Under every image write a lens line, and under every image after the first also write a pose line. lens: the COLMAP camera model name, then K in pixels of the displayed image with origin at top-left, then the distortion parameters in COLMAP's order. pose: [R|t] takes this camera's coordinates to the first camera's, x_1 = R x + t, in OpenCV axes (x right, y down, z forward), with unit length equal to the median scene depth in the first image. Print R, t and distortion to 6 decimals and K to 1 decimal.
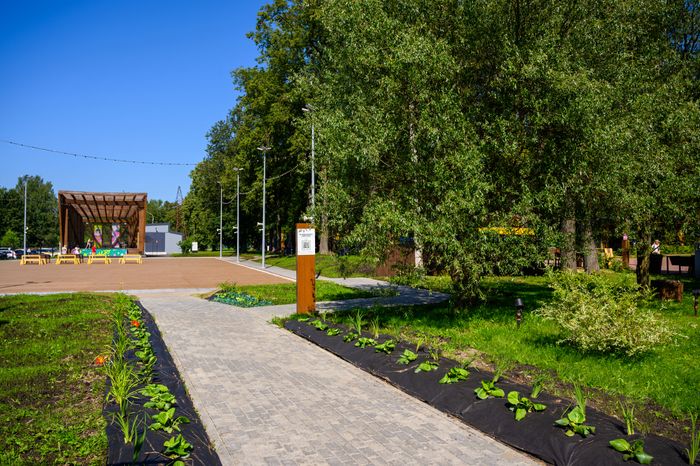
lens RADIAL K [[561.7, 0, 349.6], [0, 561.7, 233.7], [0, 0, 1]] dist [0.003055, -0.000189]
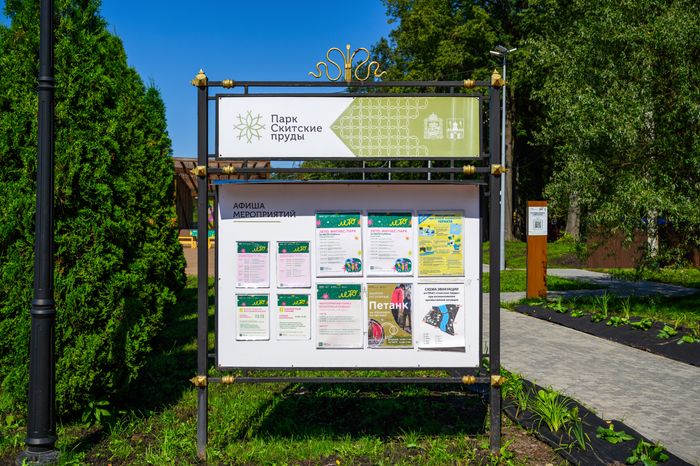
lens RADIAL K [[801.6, 0, 350.5], [0, 801.6, 231.9], [0, 0, 1]] dist [0.033278, 0.000000]
pose [[0.977310, 0.011600, -0.211495, -0.124373], [-0.006637, 0.999686, 0.024162, 0.002921], [0.211709, -0.022211, 0.977080, -0.454247]]
